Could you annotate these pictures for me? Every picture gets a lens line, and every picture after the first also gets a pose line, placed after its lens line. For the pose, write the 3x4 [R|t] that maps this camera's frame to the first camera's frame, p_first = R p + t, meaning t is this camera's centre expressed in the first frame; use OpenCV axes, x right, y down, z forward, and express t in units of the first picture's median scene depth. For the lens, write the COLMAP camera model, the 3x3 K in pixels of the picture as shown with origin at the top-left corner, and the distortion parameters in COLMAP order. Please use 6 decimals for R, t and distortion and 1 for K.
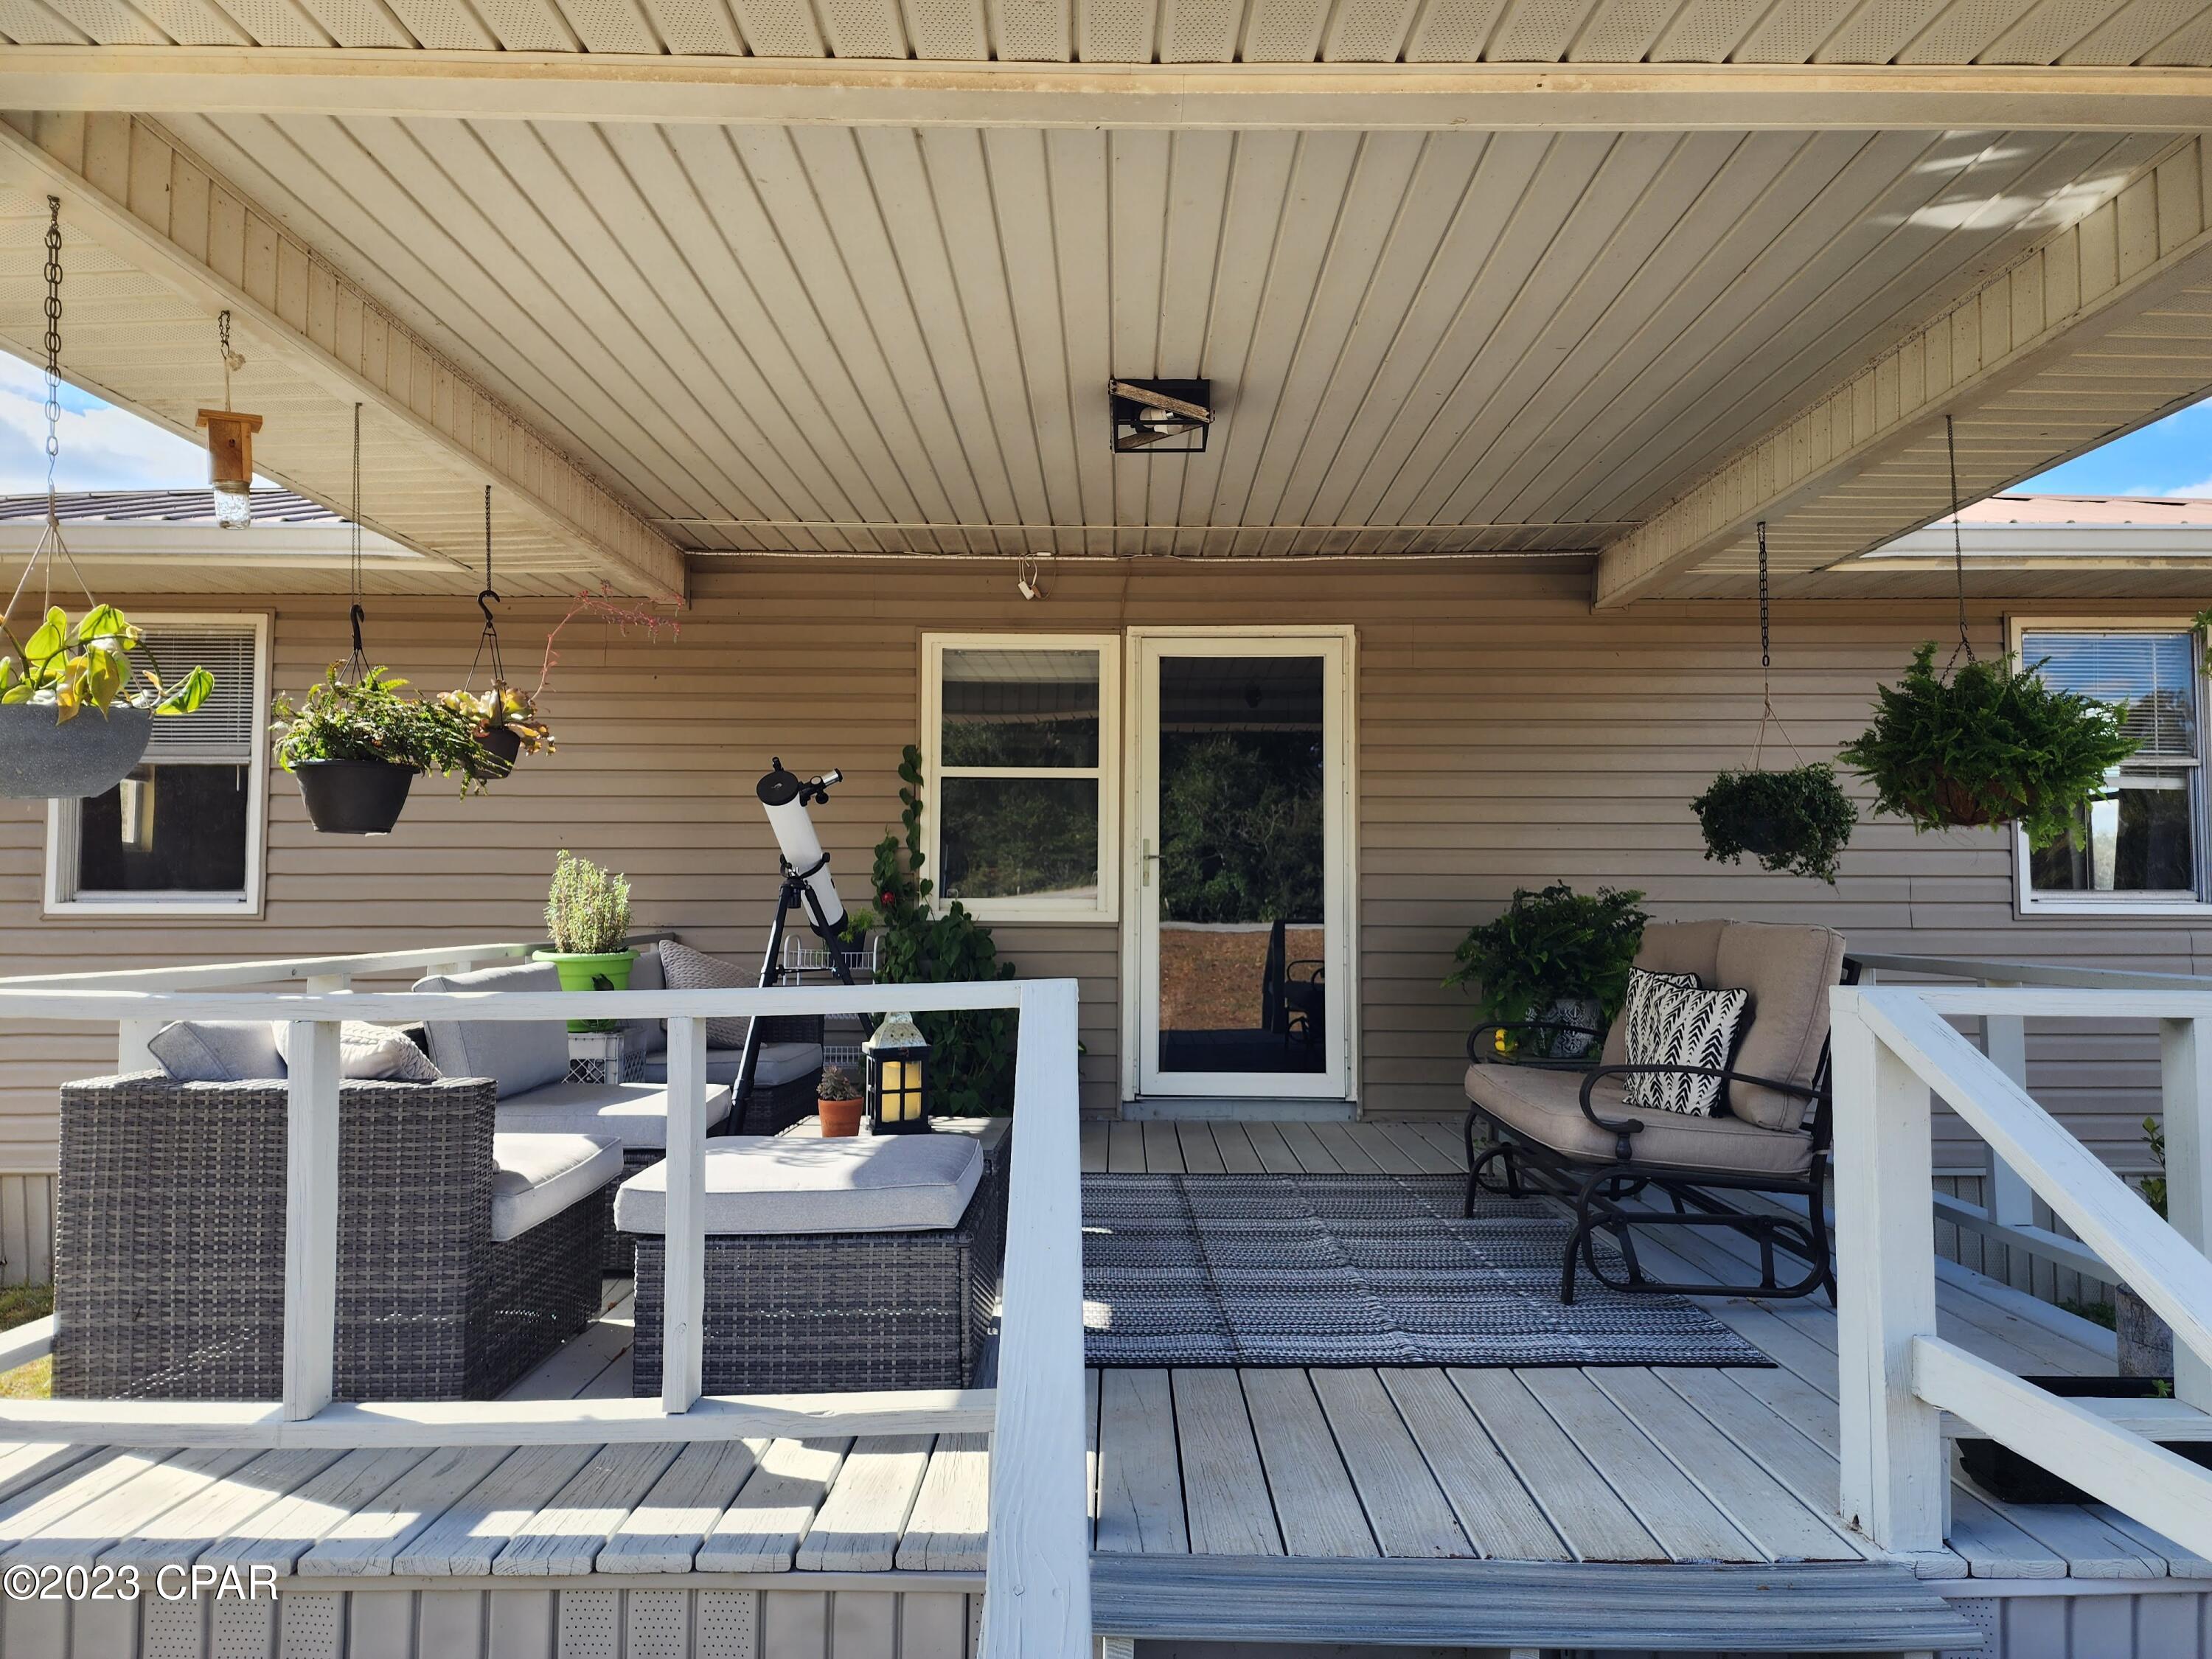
lens RADIAL K [[1466.9, 0, 1114.2], [0, 1466.9, 839.1], [0, 0, 1]] dist [0.055004, -0.020686]
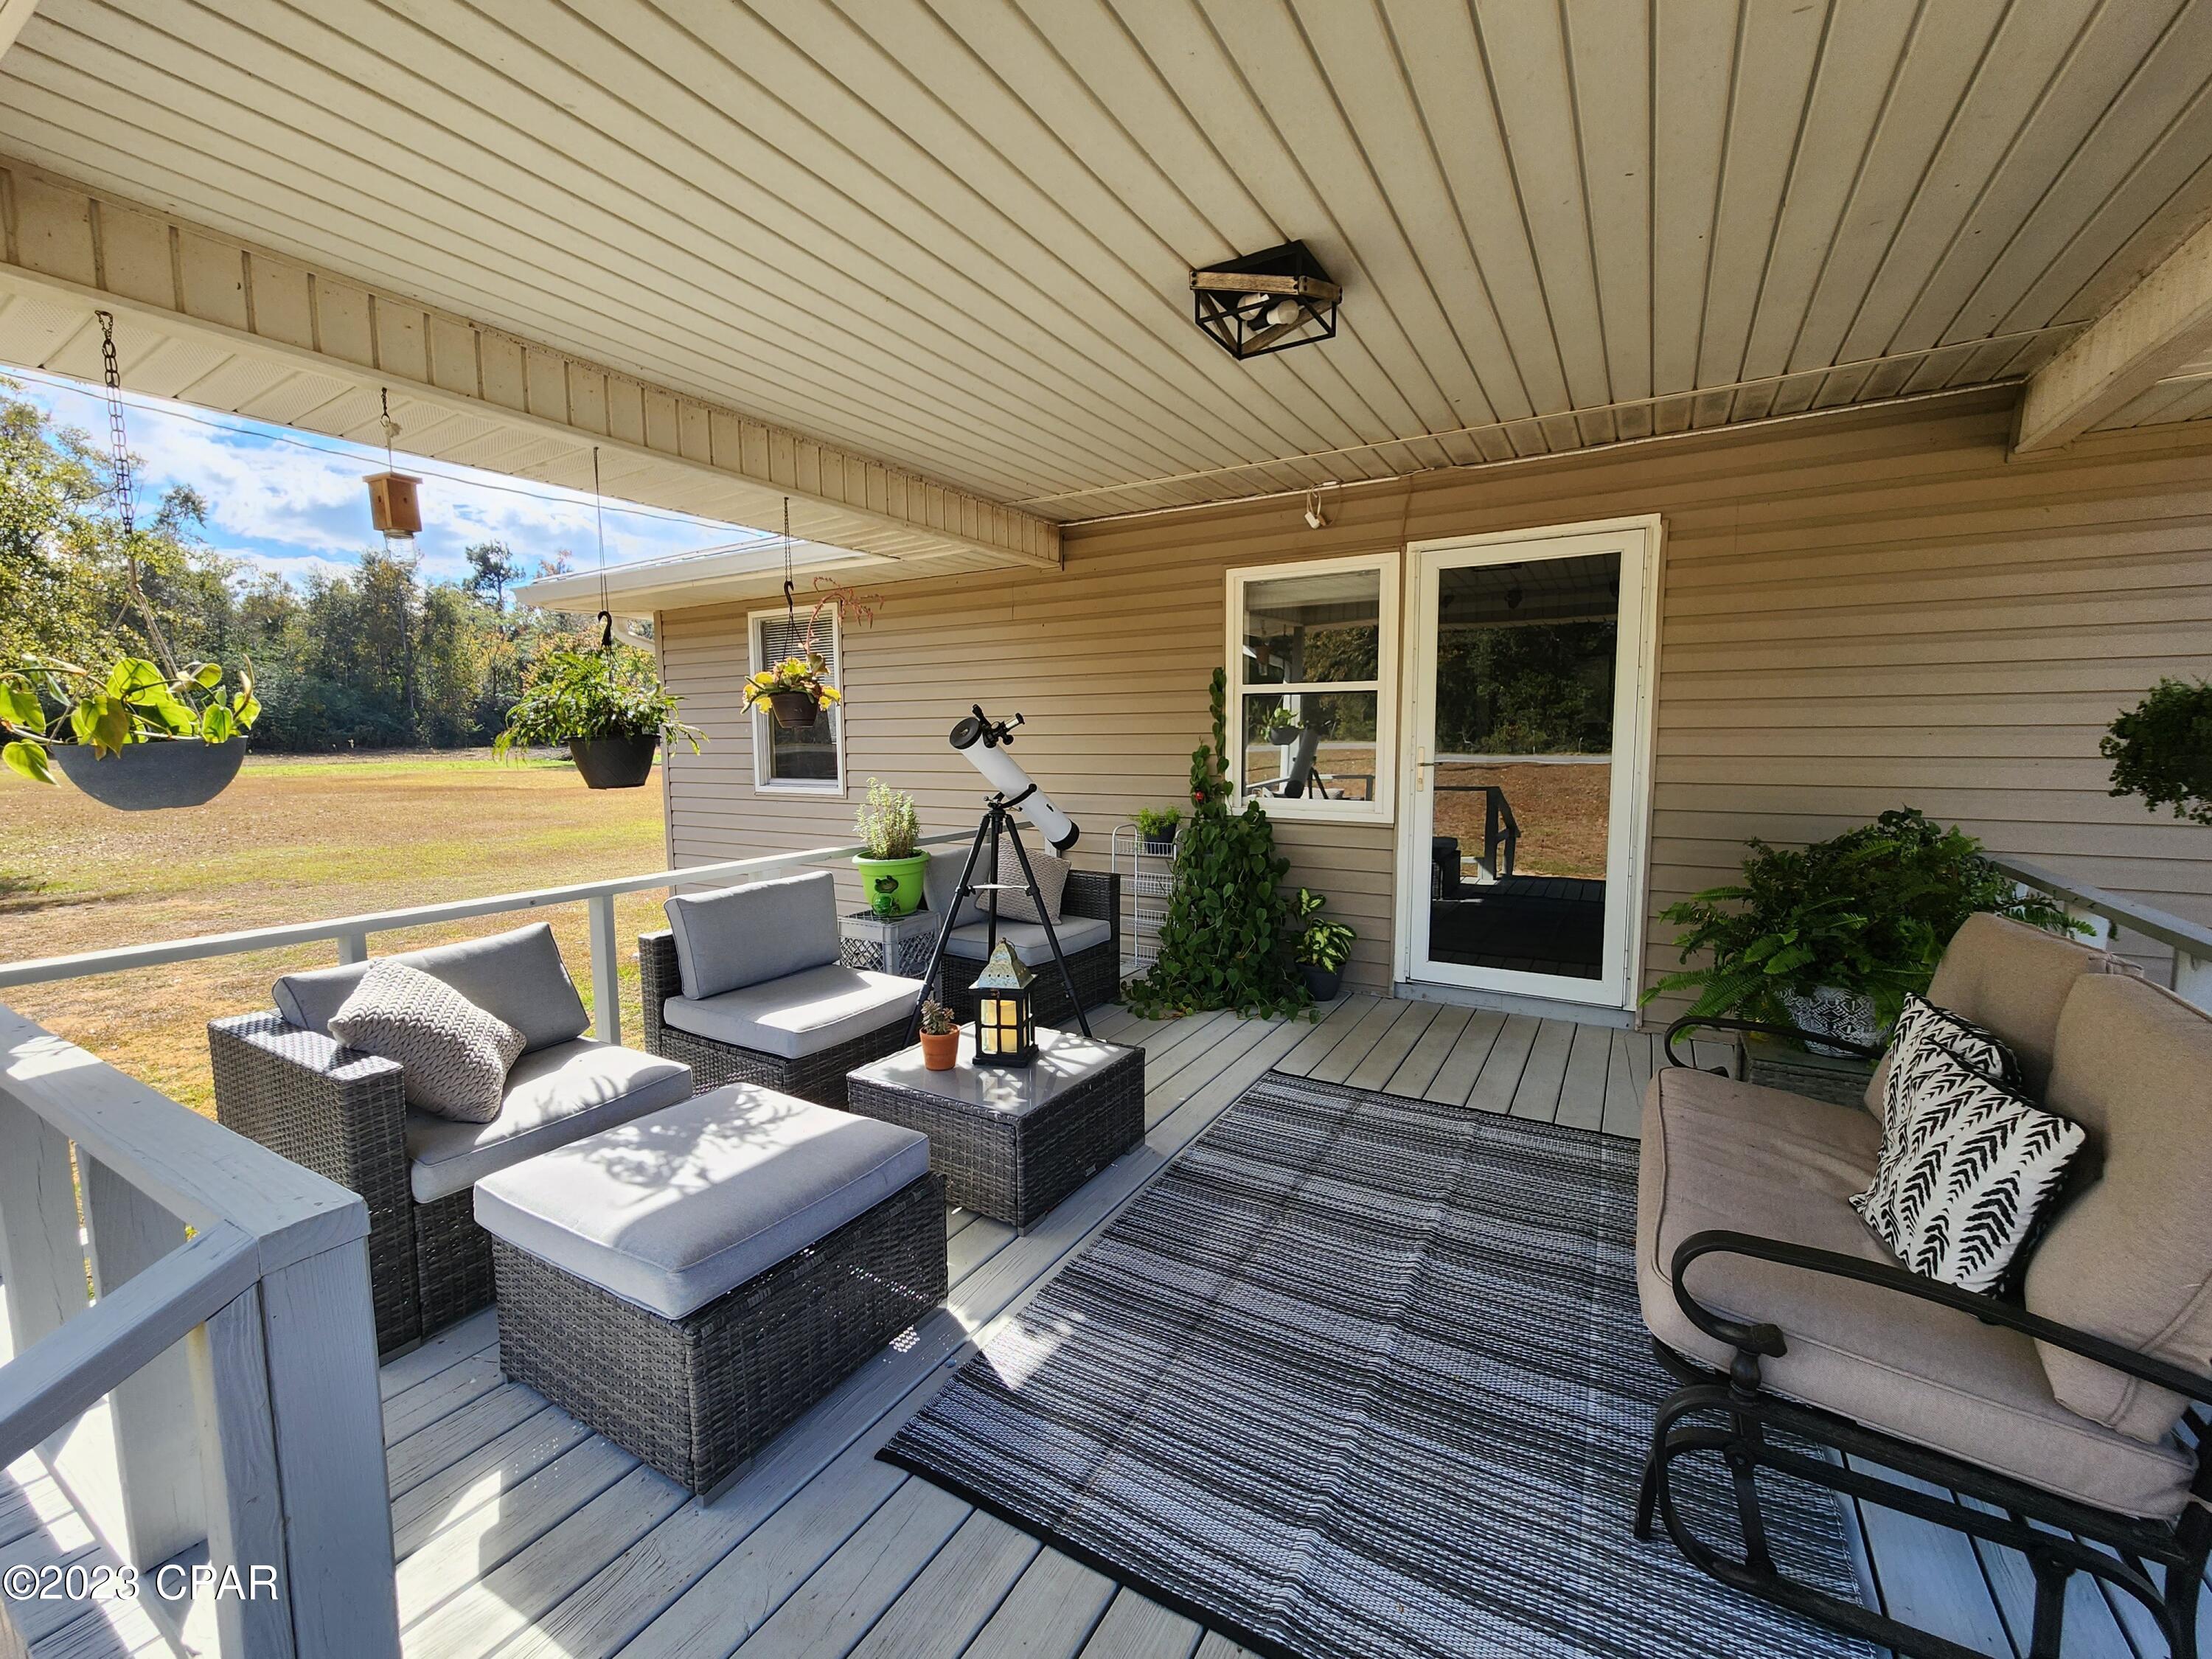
lens RADIAL K [[908.4, 0, 1106.6], [0, 908.4, 824.4], [0, 0, 1]] dist [0.000687, -0.001984]
pose [[0.861109, 0.040687, -0.506789, 0.161854], [0.031394, 0.990635, 0.132876, -0.038920], [0.507450, -0.130331, 0.851768, 0.313431]]
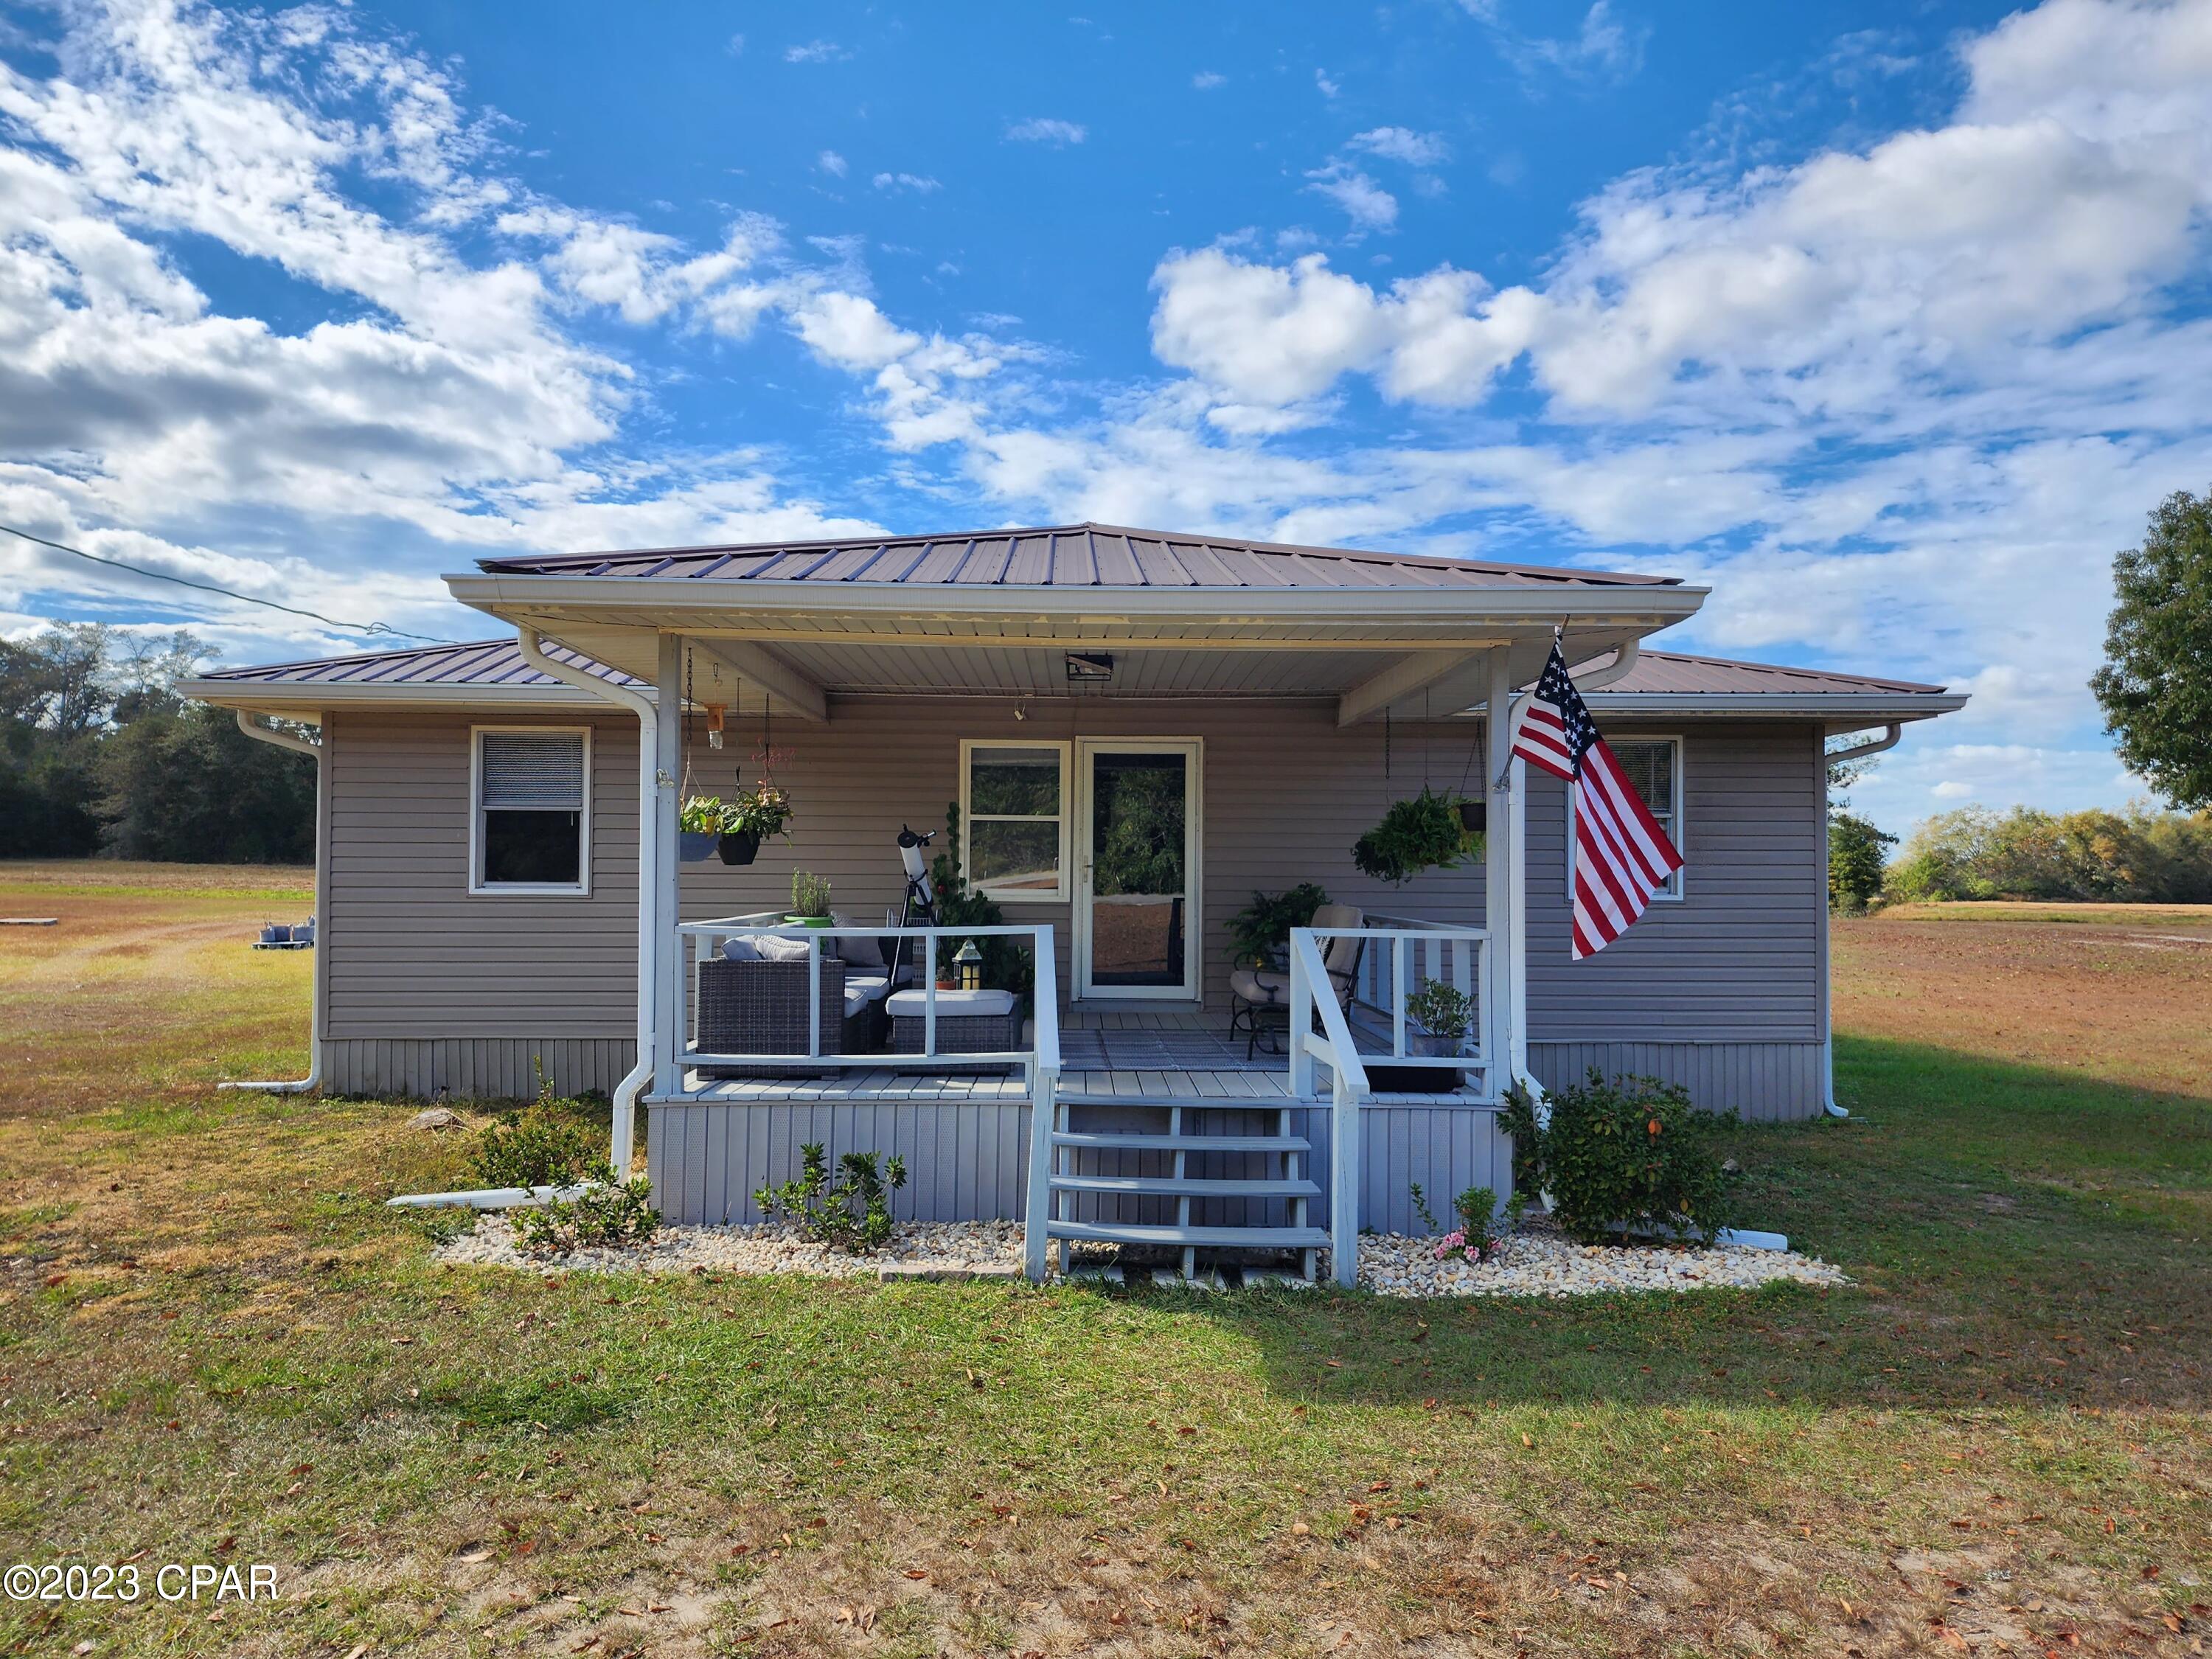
lens RADIAL K [[1466.9, 0, 1105.2], [0, 1466.9, 864.1], [0, 0, 1]] dist [0.055004, -0.020686]
pose [[0.999726, 0.004985, 0.022855, 0.004991], [-0.005823, 0.999308, 0.036728, -0.055546], [-0.022656, -0.036852, 0.999064, -0.786571]]
